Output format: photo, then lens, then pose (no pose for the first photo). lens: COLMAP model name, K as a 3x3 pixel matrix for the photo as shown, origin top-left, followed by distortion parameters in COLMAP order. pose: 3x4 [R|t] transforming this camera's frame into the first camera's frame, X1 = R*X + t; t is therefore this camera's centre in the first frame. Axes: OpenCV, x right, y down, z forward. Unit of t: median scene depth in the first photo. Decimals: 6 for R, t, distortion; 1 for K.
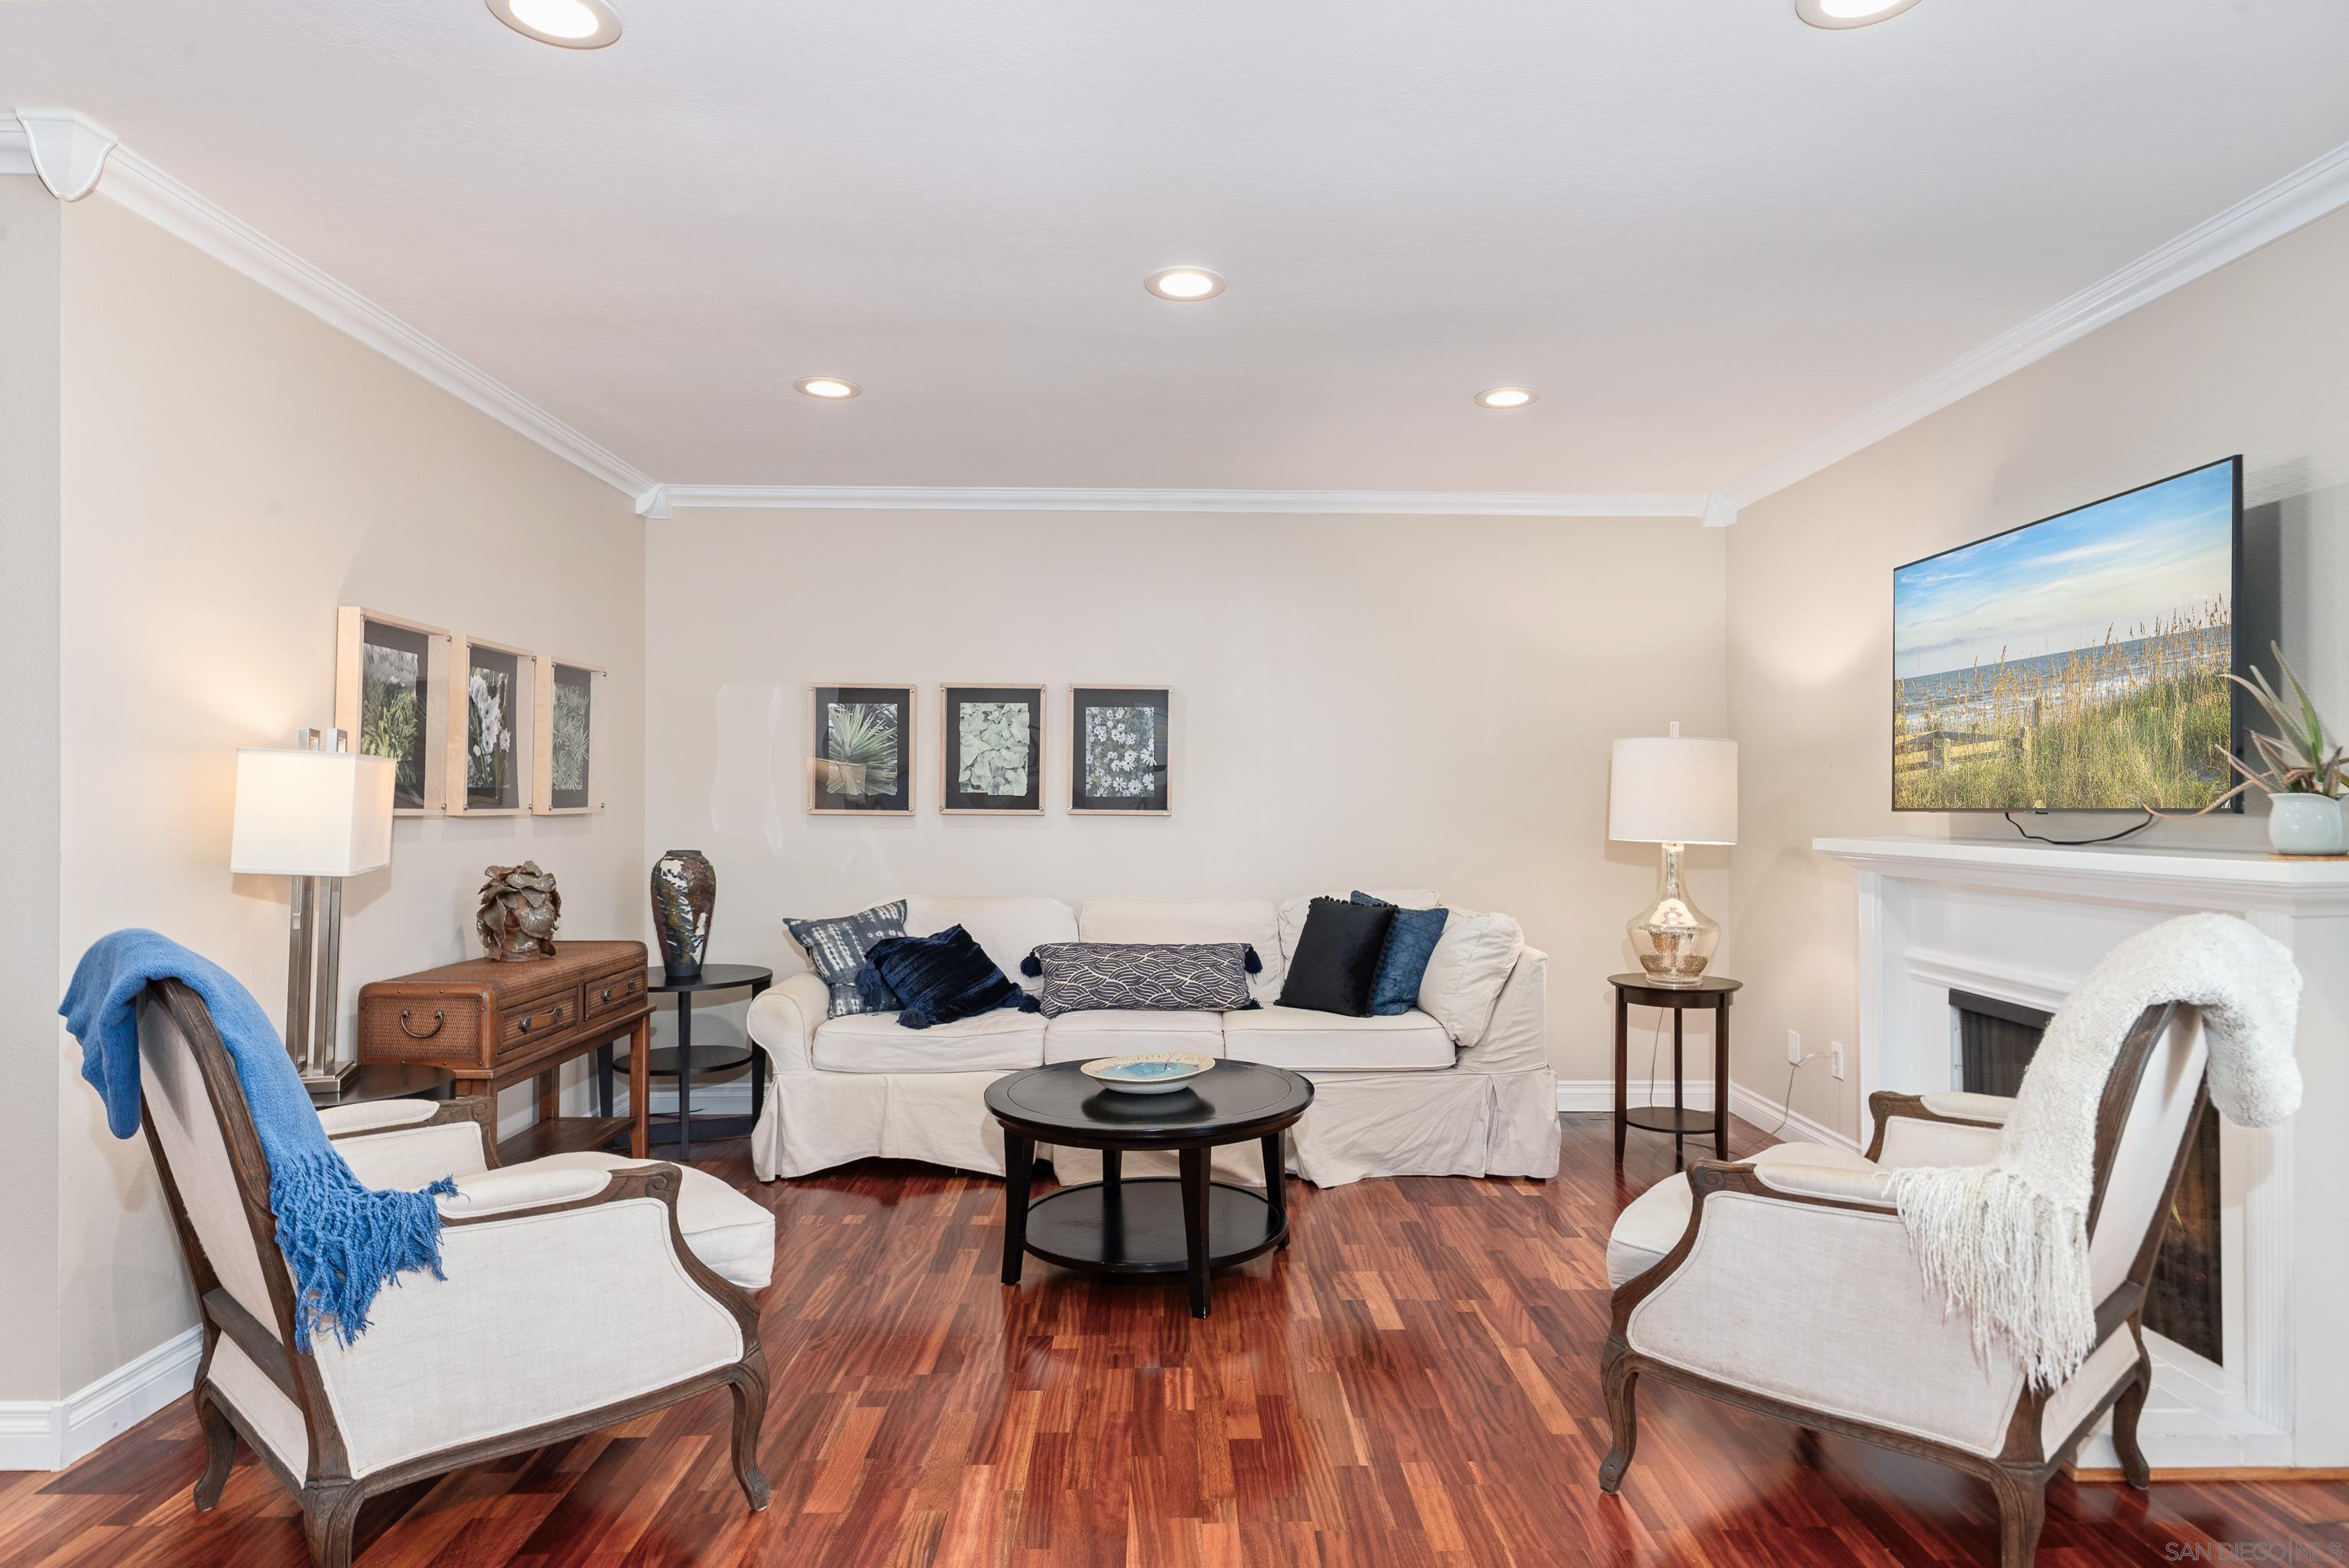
lens RADIAL K [[1351.6, 0, 1177.4], [0, 1351.6, 796.9], [0, 0, 1]] dist [0.022208, 0.000262]
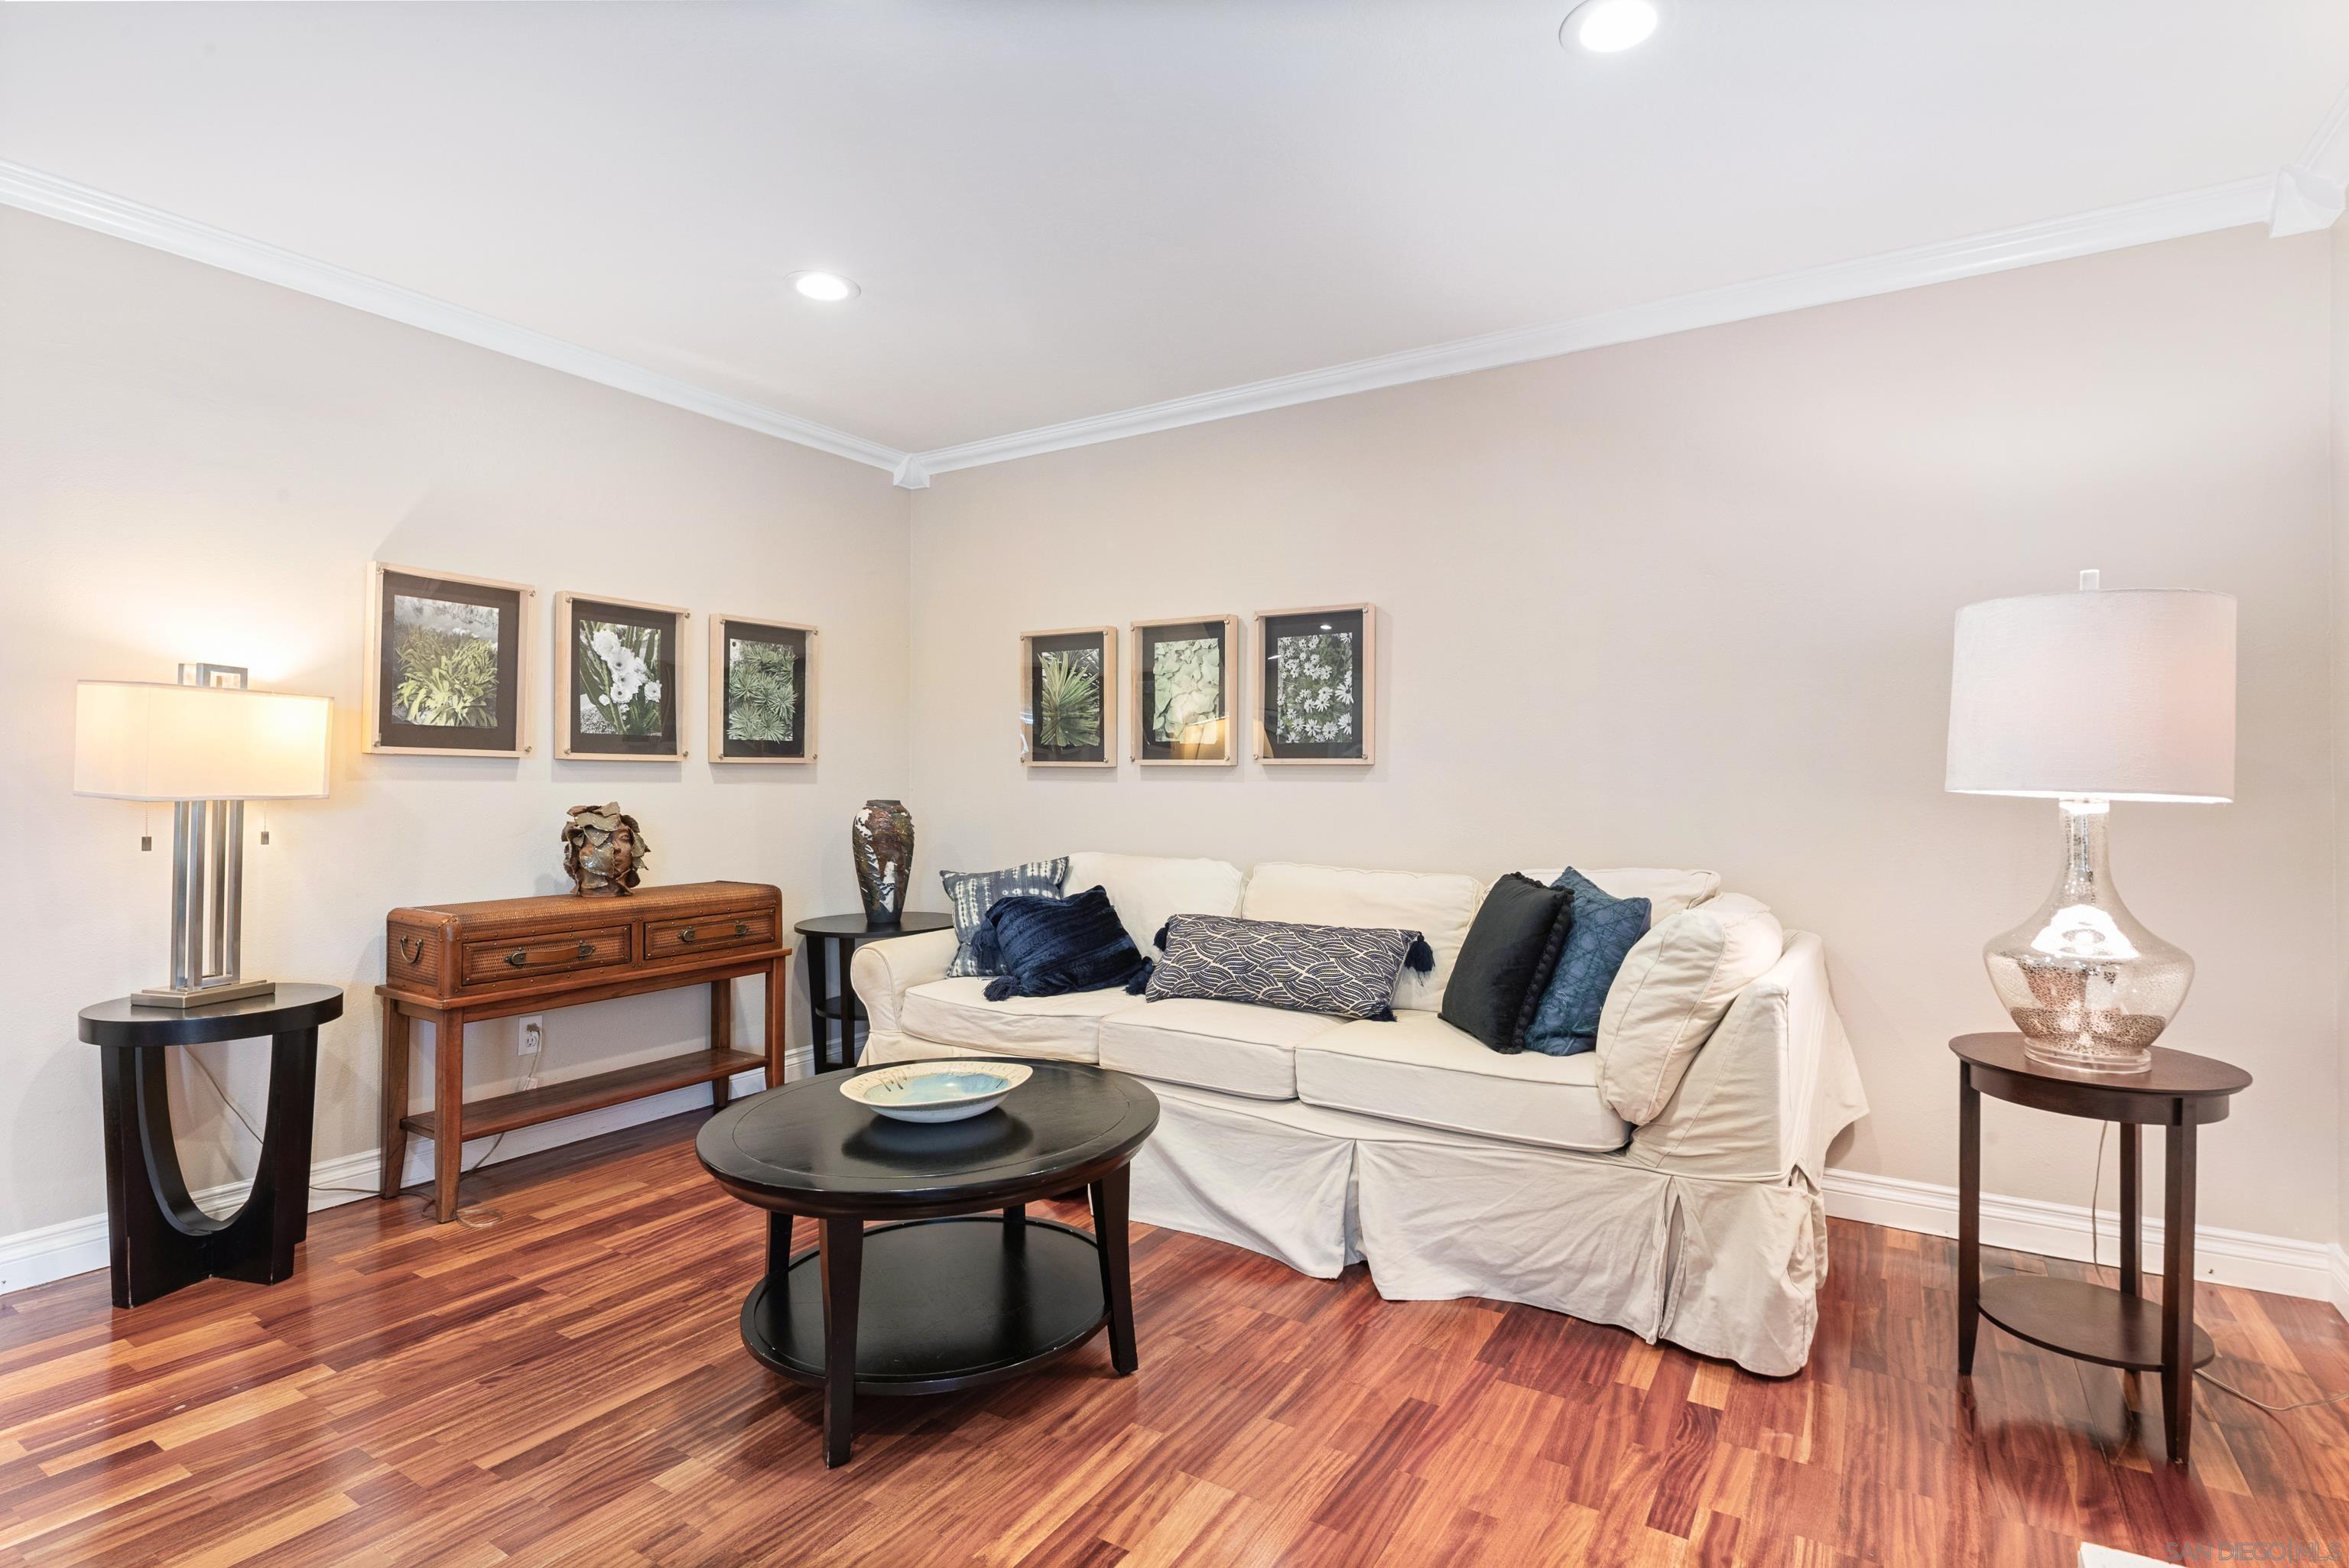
lens RADIAL K [[1139.5, 0, 1171.3], [0, 1139.5, 760.5], [0, 0, 1]] dist [0.013068, 0.000113]
pose [[0.835705, -0.009549, -0.549096, 0.303896], [0.000907, 0.999871, -0.016008, 0.024708], [0.549178, 0.012879, 0.835606, 0.414957]]
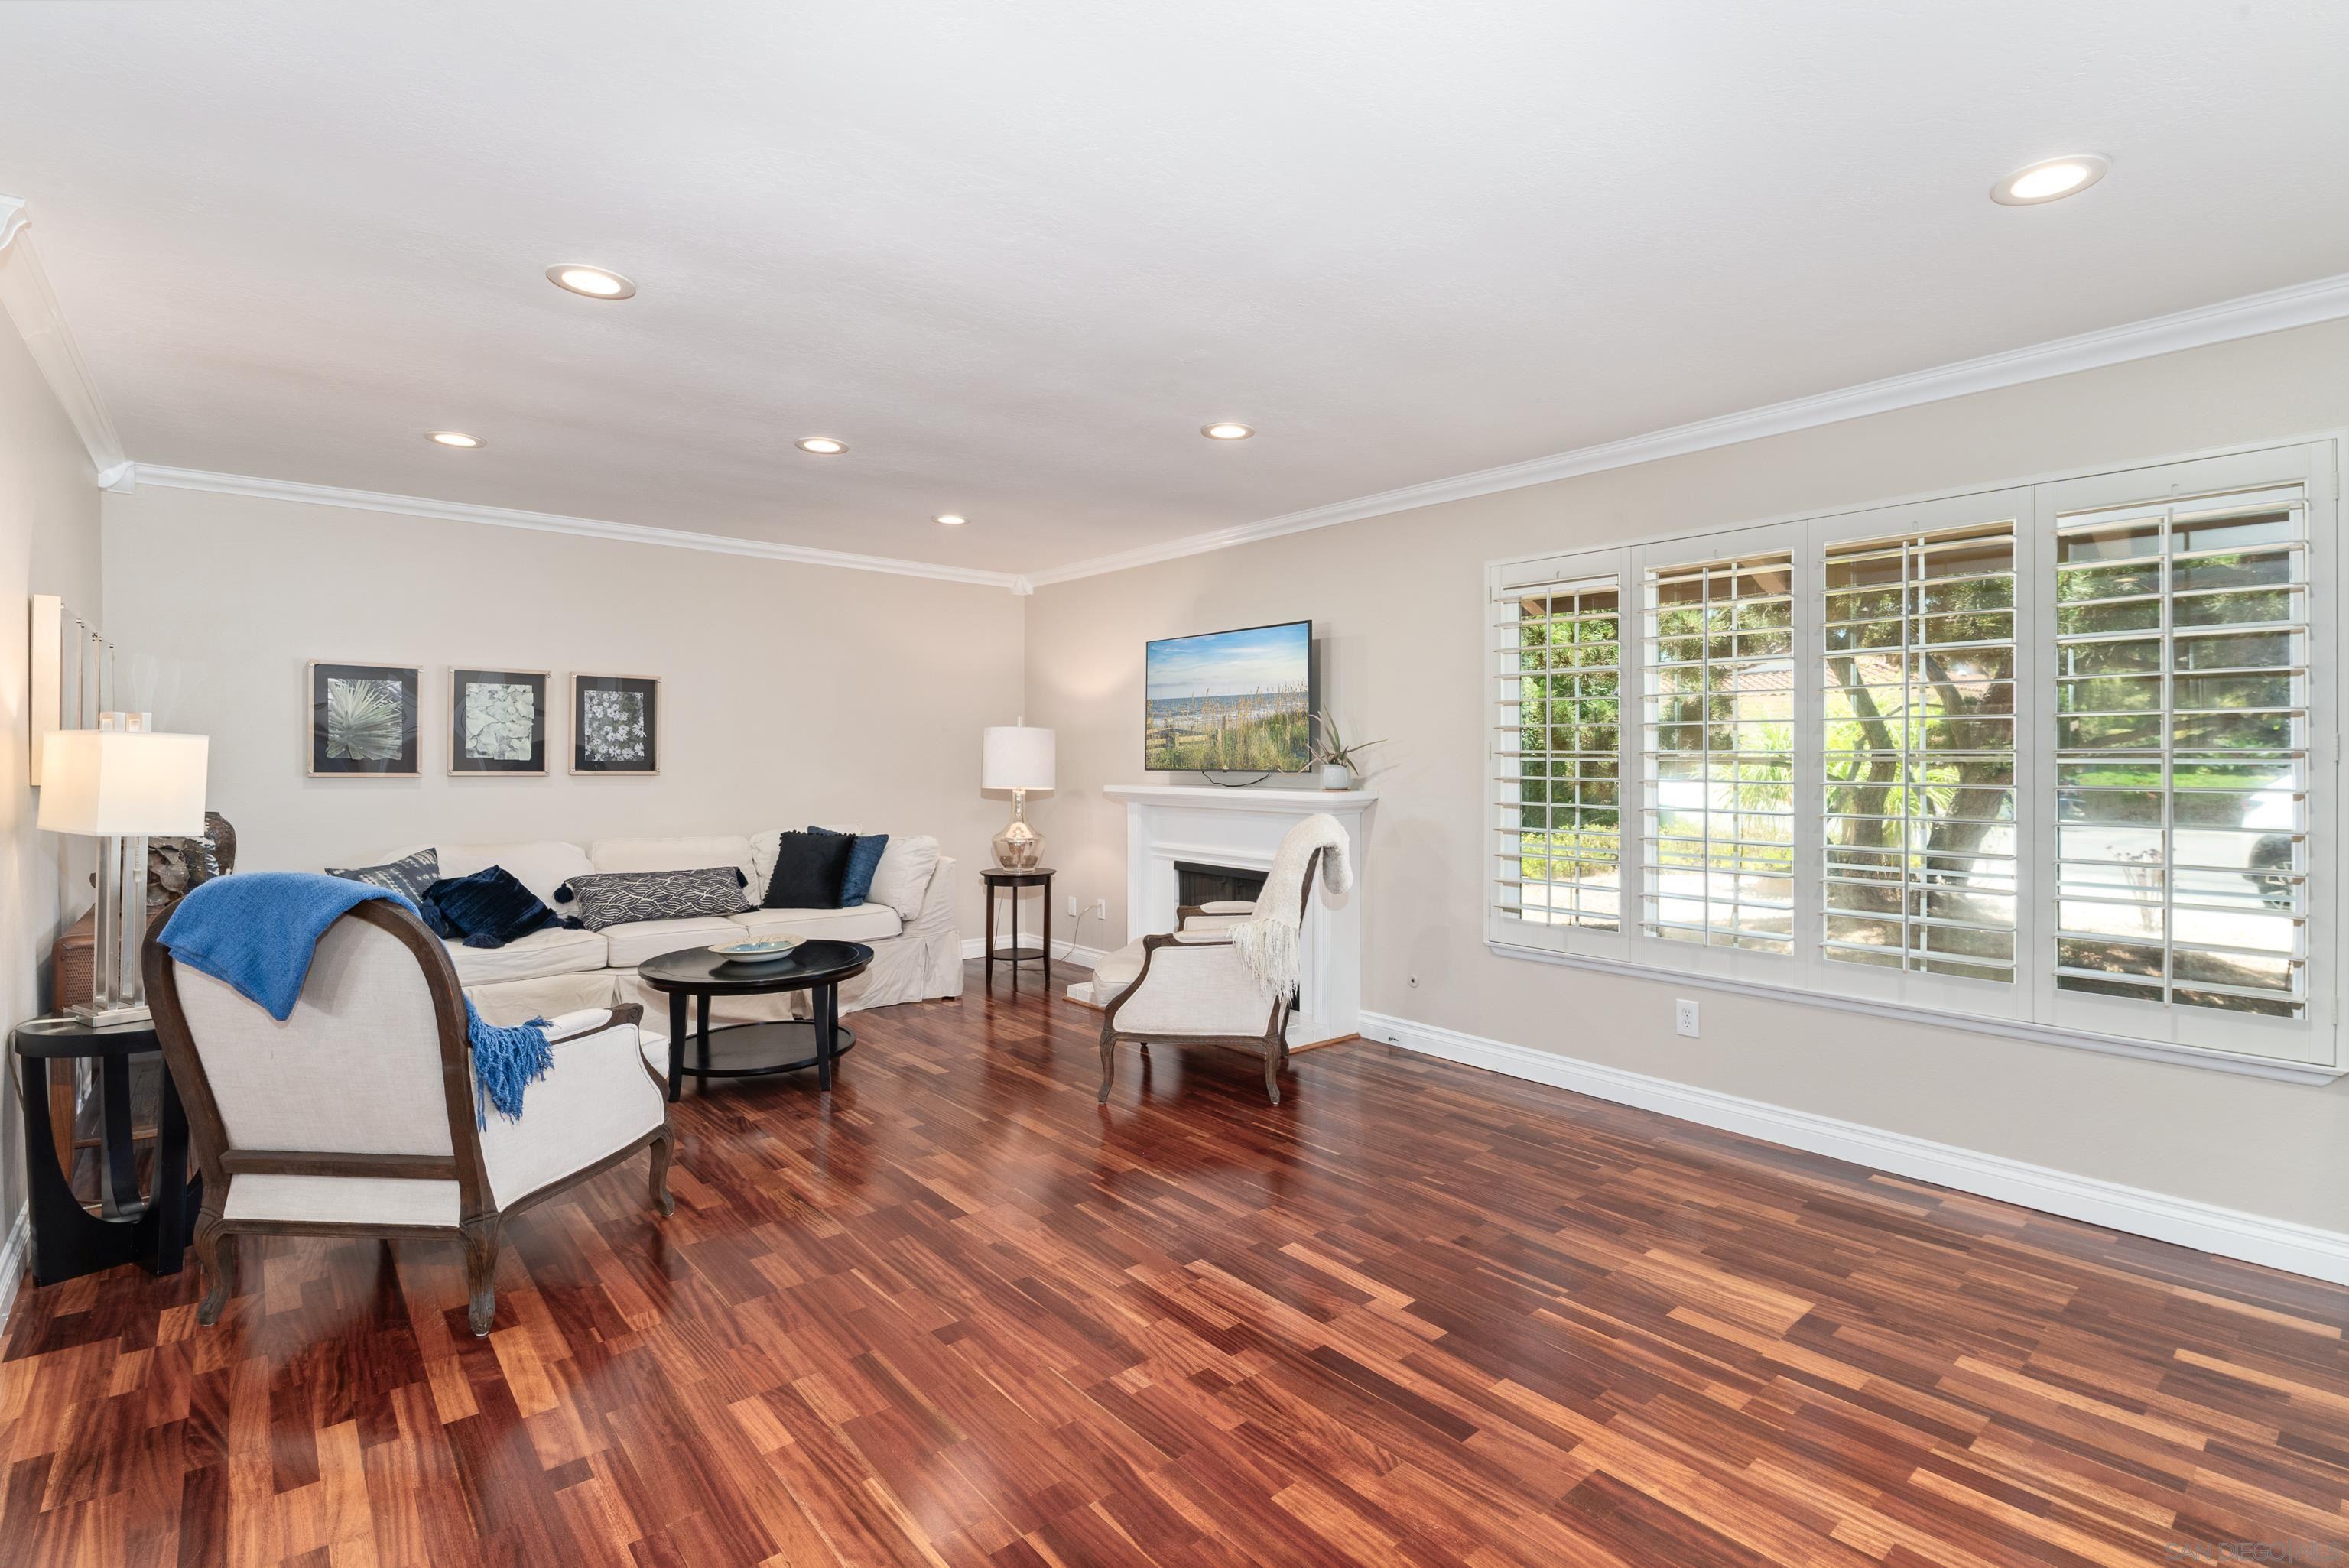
lens RADIAL K [[1116.2, 0, 1199.7], [0, 1116.2, 770.1], [0, 0, 1]] dist [0.001749, 0.000054]
pose [[0.772841, -0.008404, 0.634544, -0.324872], [-0.002491, 0.999864, 0.016275, -0.011494], [-0.634595, -0.014159, 0.772715, -0.200223]]
